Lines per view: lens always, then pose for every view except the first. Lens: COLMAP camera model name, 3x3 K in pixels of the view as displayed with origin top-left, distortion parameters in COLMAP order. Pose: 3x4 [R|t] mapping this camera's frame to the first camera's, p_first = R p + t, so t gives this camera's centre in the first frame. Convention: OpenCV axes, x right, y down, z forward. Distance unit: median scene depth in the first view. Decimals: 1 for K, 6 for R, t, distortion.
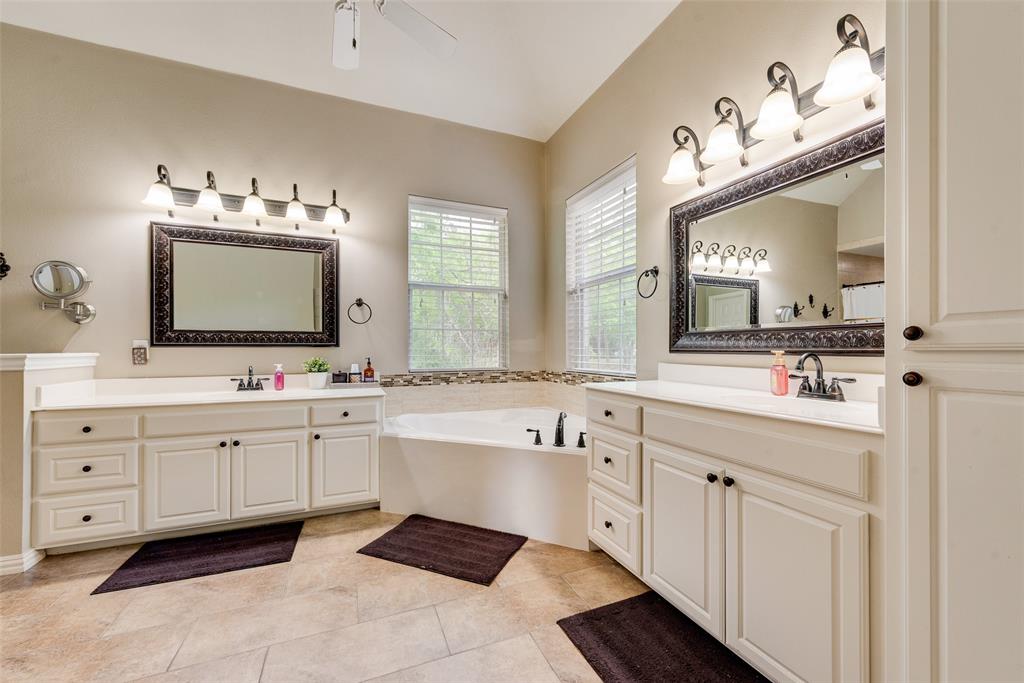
lens RADIAL K [[402.1, 0, 511.6], [0, 402.1, 347.2], [0, 0, 1]] dist [0.016419, -0.004590]
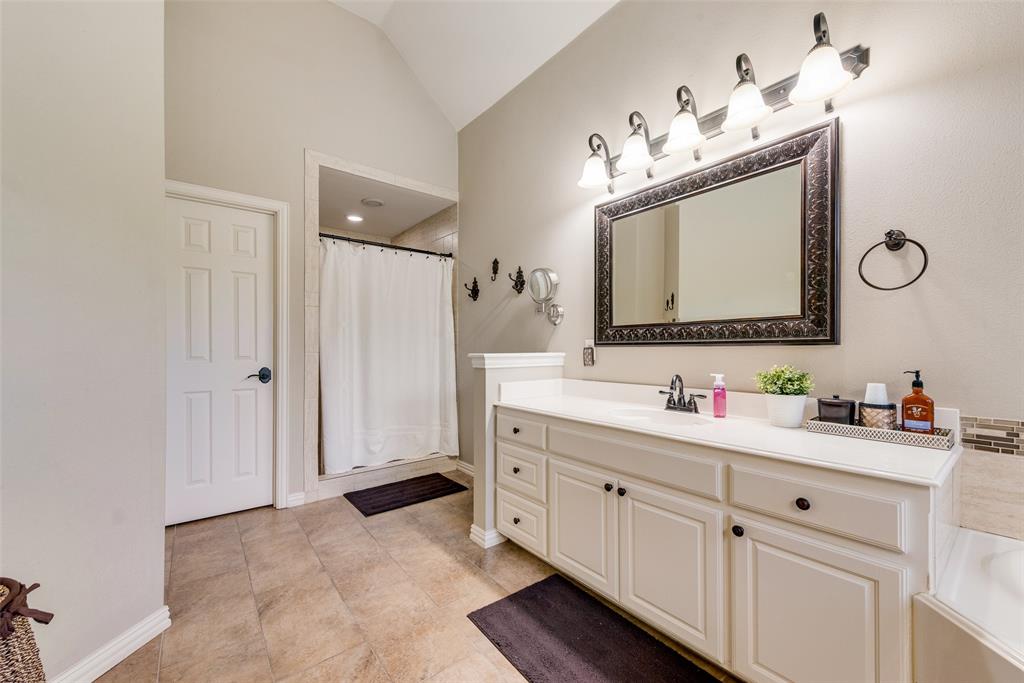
lens RADIAL K [[402.1, 0, 511.6], [0, 402.1, 347.2], [0, 0, 1]] dist [0.016419, -0.004590]
pose [[0.265049, -0.001644, -0.964233, -0.079486], [0.009439, 0.999955, 0.000890, -0.001726], [0.964189, -0.009337, 0.265053, 0.575242]]
